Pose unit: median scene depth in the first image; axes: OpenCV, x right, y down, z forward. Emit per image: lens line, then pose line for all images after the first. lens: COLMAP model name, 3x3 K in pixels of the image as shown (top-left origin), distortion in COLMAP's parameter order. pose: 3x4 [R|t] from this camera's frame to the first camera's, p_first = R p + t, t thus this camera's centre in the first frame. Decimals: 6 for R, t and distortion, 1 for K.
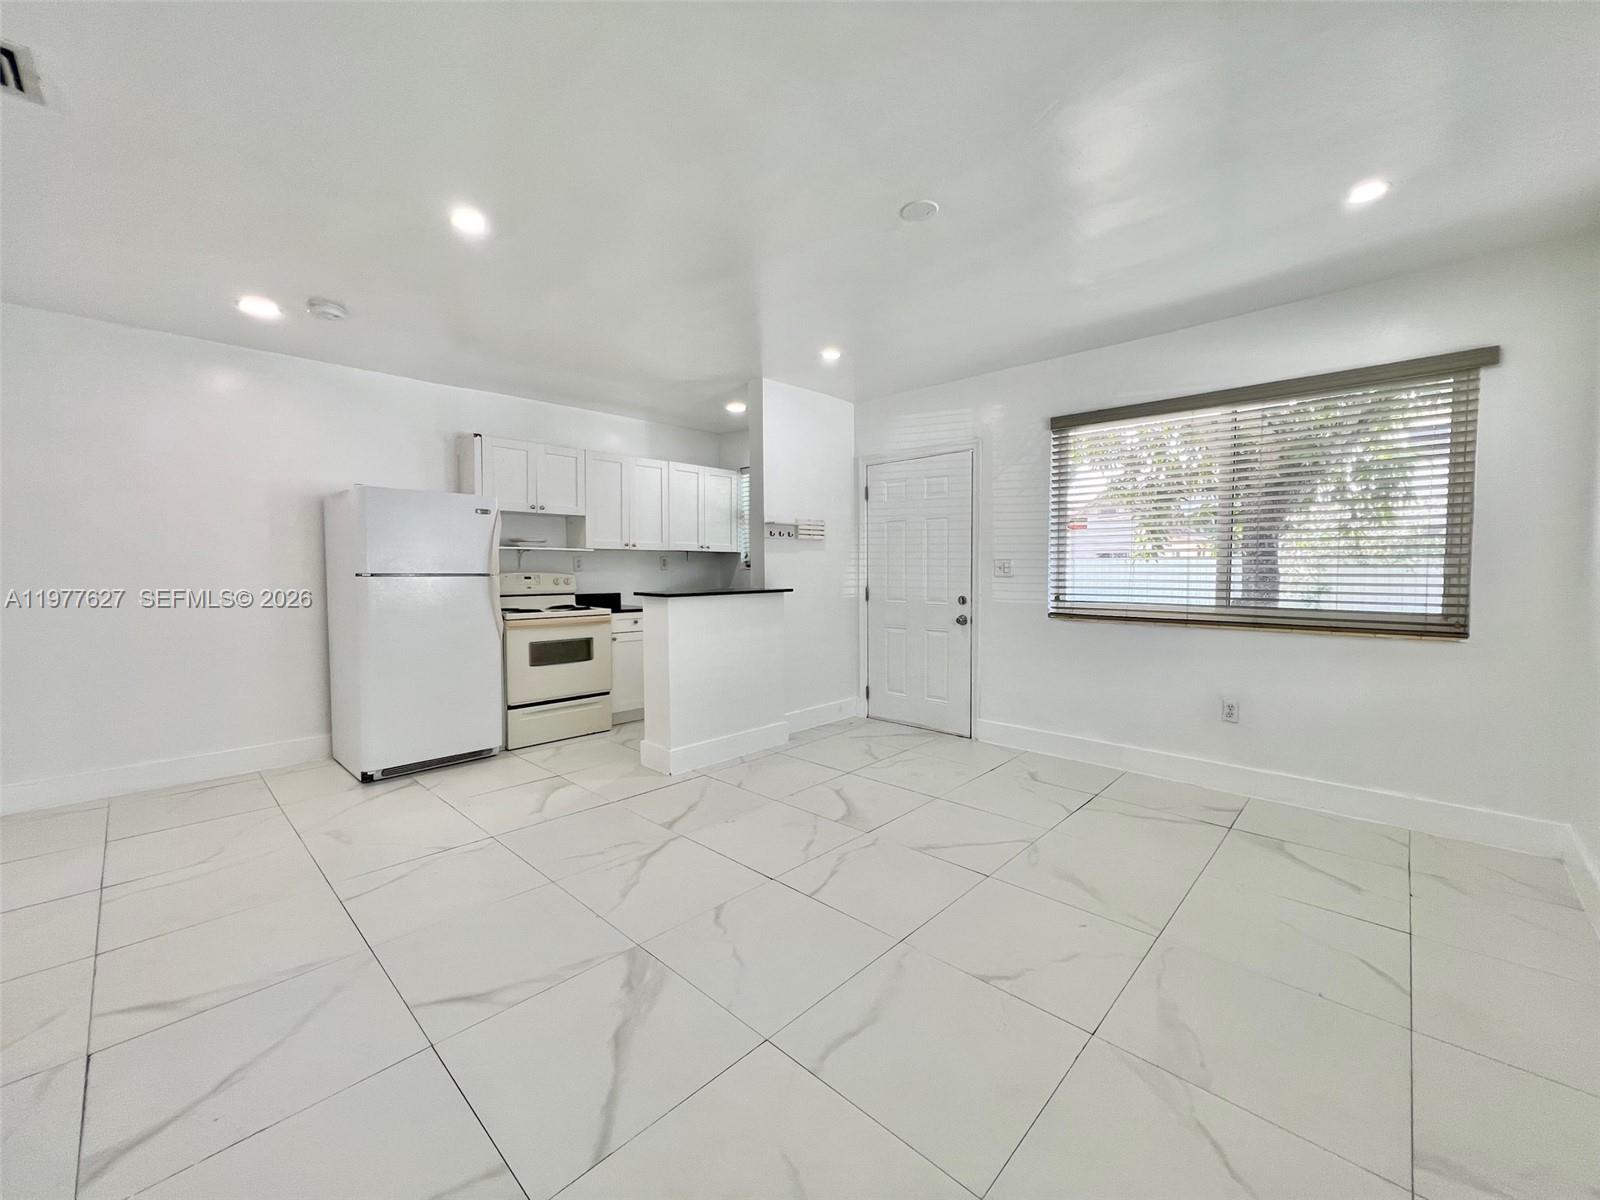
lens RADIAL K [[636.4, 0, 800.0], [0, 636.4, 600.0], [0, 0, 1]] dist [0.001671, 0.000242]
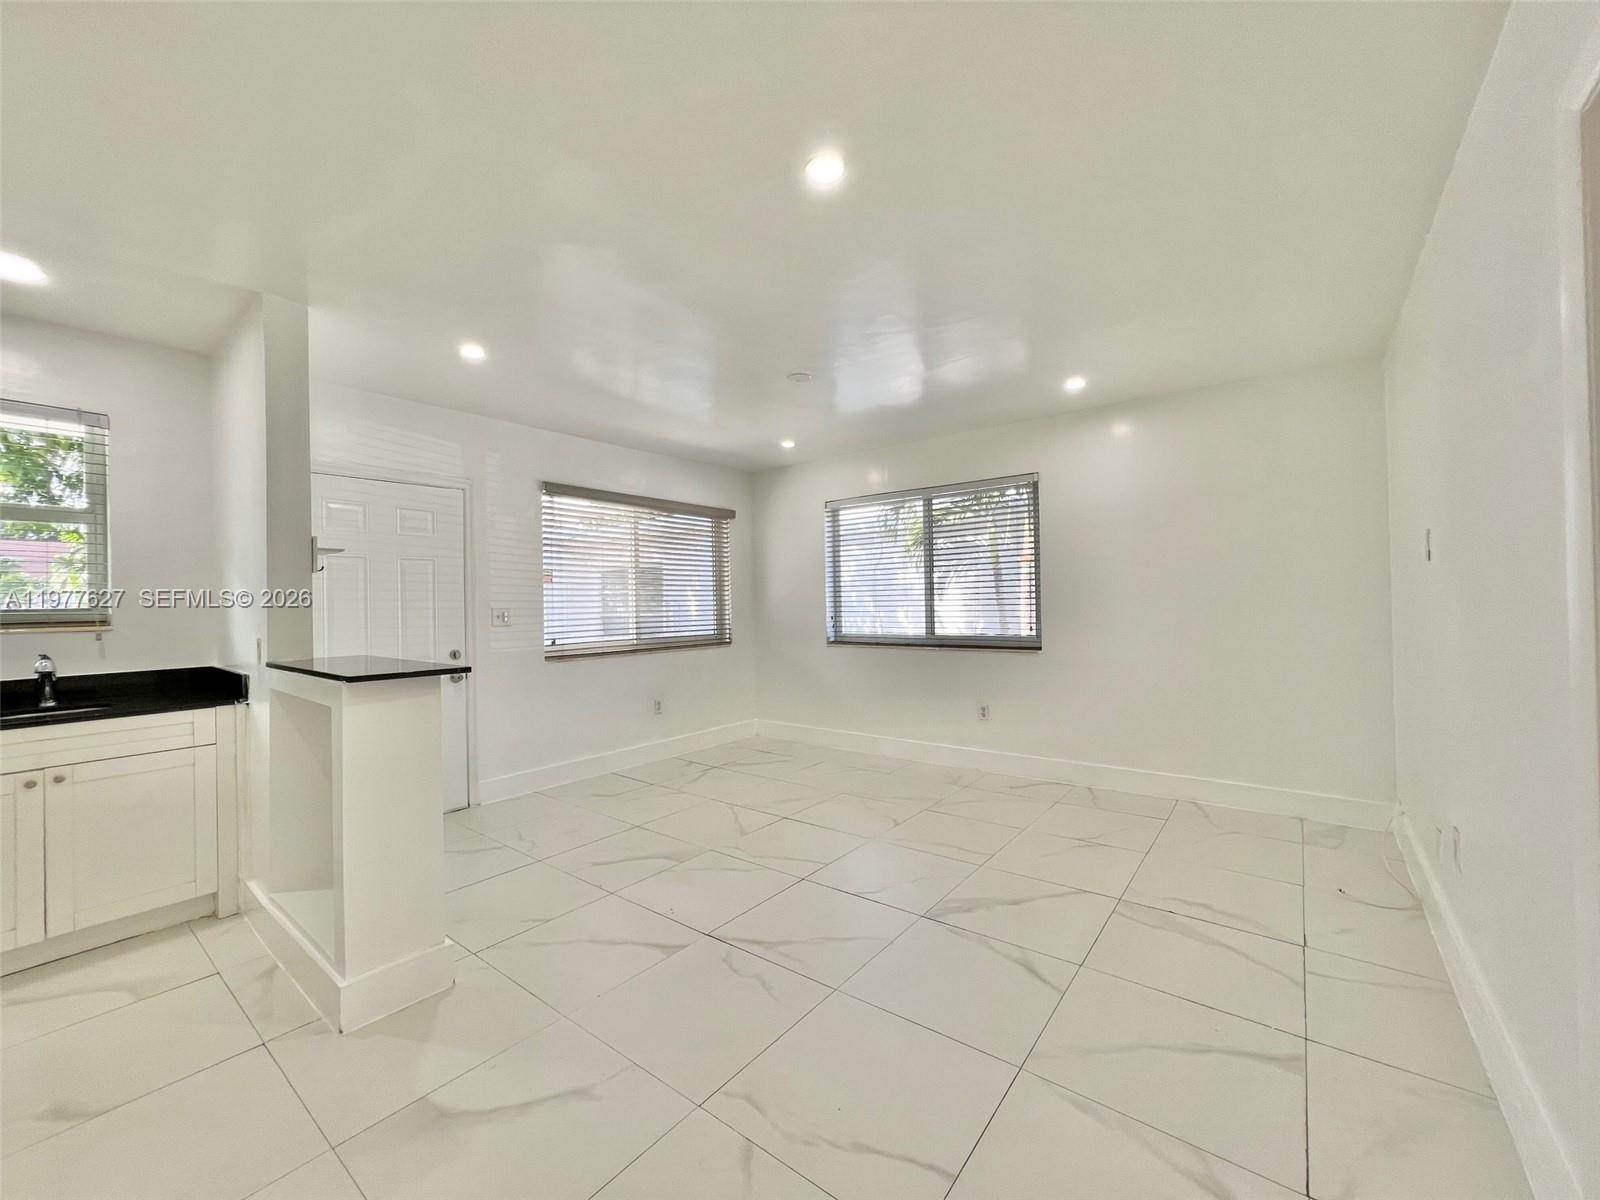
lens RADIAL K [[636.4, 0, 800.0], [0, 636.4, 600.0], [0, 0, 1]] dist [0.001671, 0.000242]
pose [[-0.092897, 0.011161, 0.995613, -1.073779], [0.071078, 0.997460, -0.004550, -0.059757], [-0.993135, 0.070344, -0.093454, 0.956435]]
